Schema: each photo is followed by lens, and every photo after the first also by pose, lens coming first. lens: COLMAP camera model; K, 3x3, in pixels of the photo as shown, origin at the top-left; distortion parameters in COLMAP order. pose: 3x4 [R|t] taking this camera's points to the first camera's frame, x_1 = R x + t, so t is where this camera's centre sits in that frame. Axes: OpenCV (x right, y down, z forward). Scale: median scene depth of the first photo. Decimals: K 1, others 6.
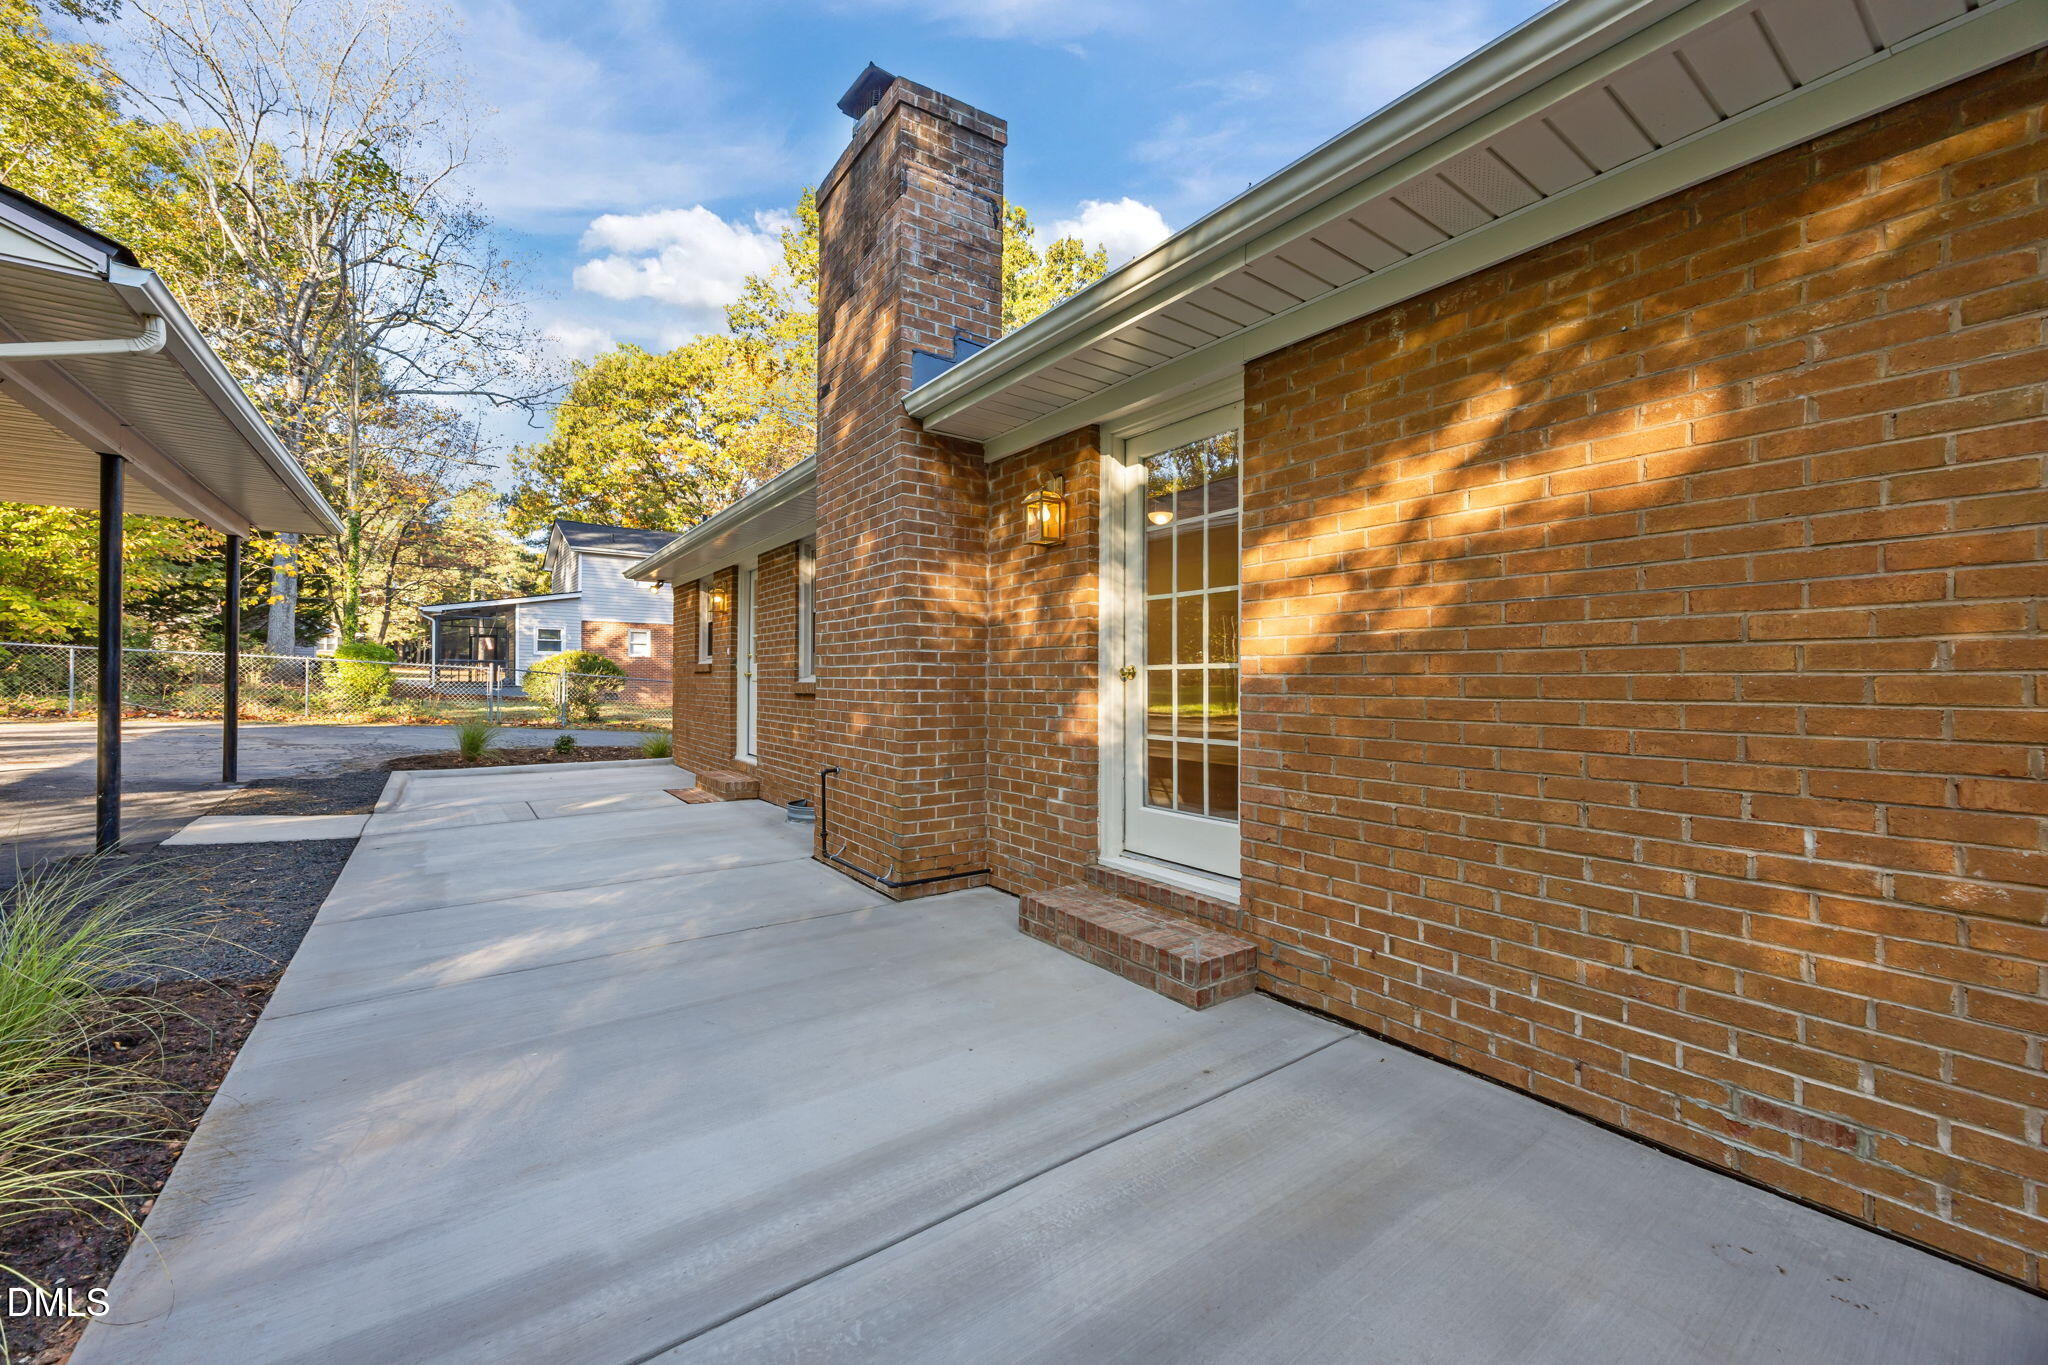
lens RADIAL K [[792.5, 0, 1027.0], [0, 792.5, 676.0], [0, 0, 1]] dist [-0.001279, 0.000226]
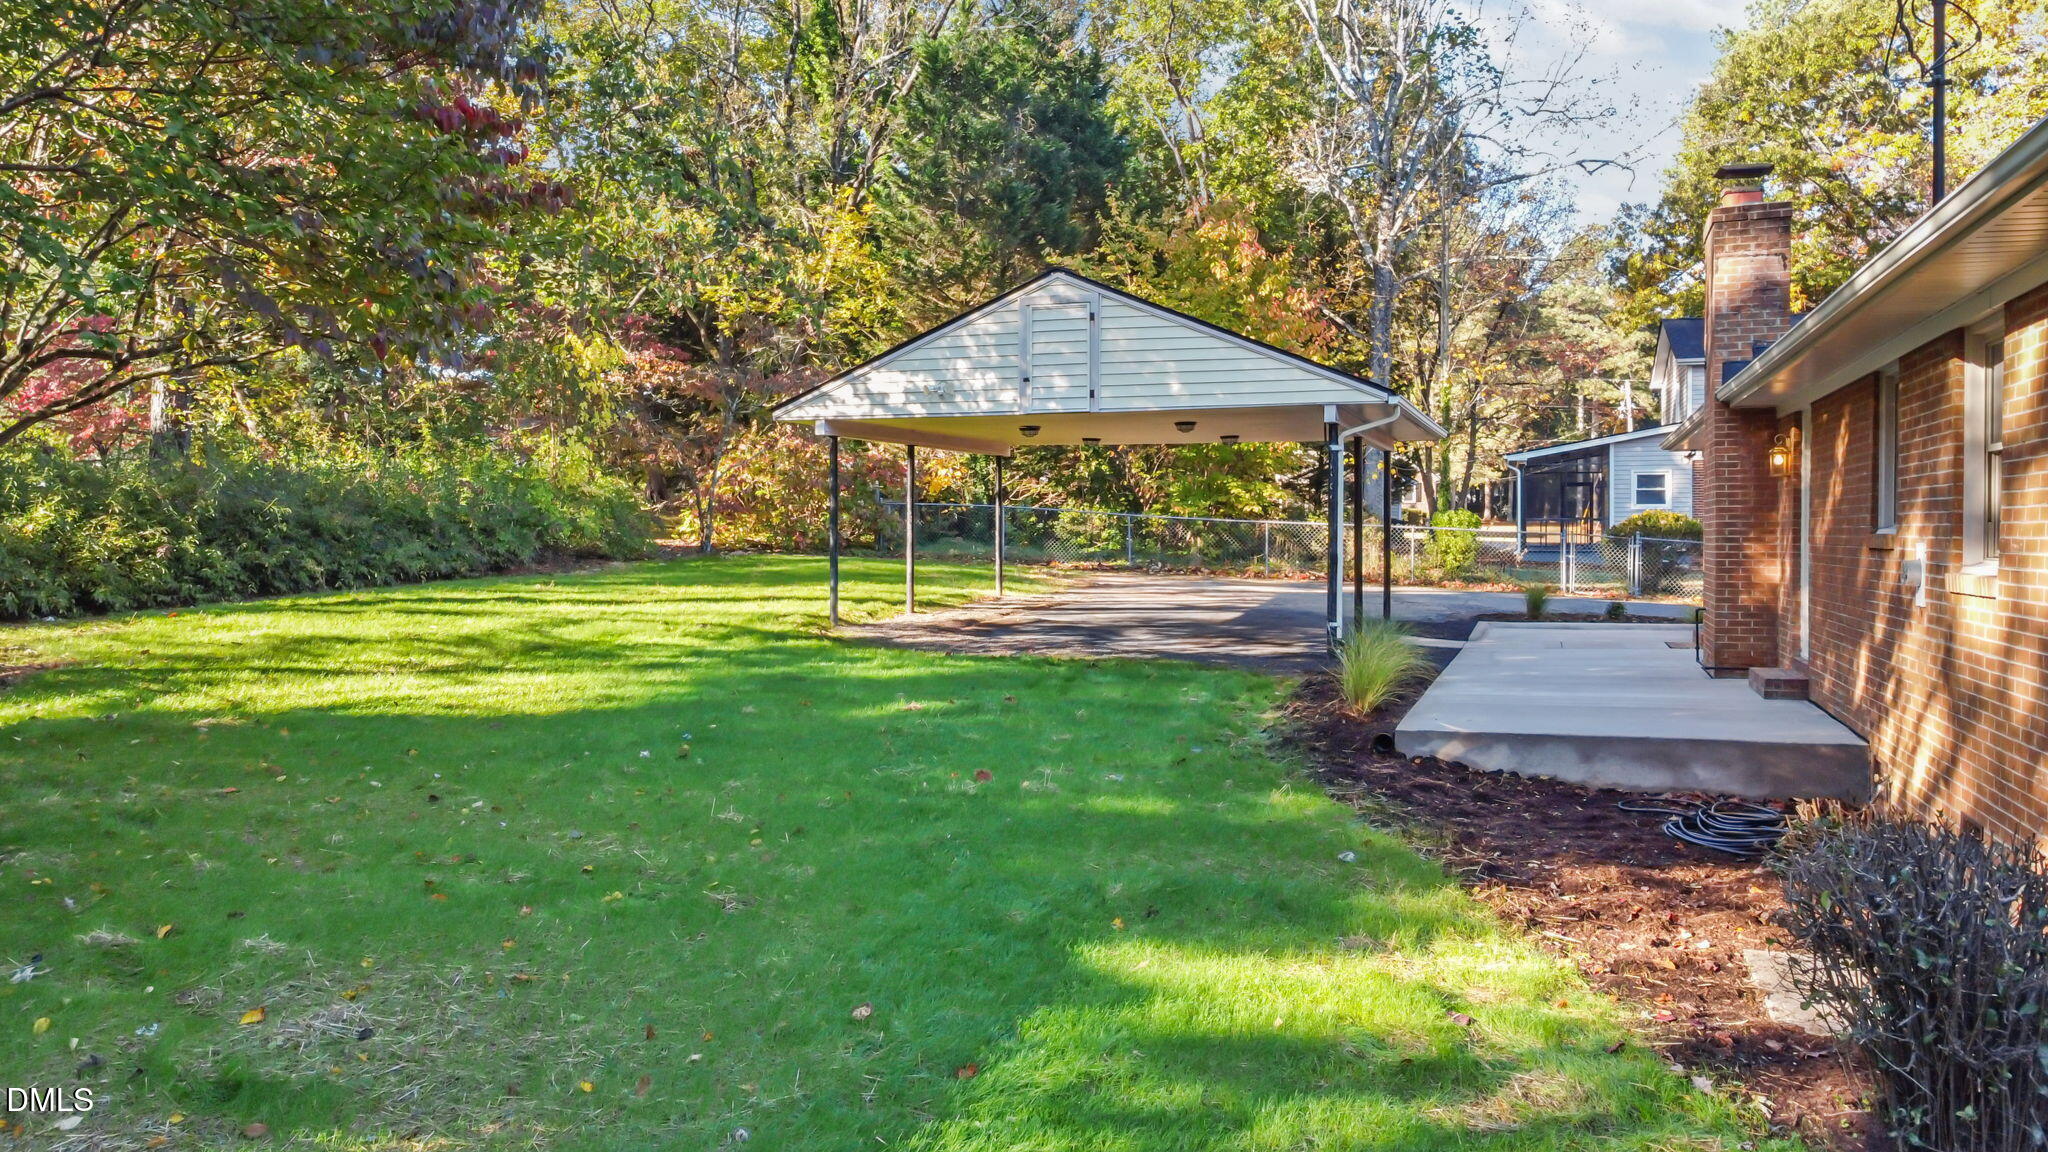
lens RADIAL K [[1553.8, 0, 970.5], [0, 1553.8, 541.3], [0, 0, 1]] dist [-0.000919, 0.006546]
pose [[0.547507, -0.002259, -0.836798, 1.718128], [0.010258, 0.999939, 0.004012, -0.050514], [0.836738, -0.010781, 0.547497, -2.140333]]
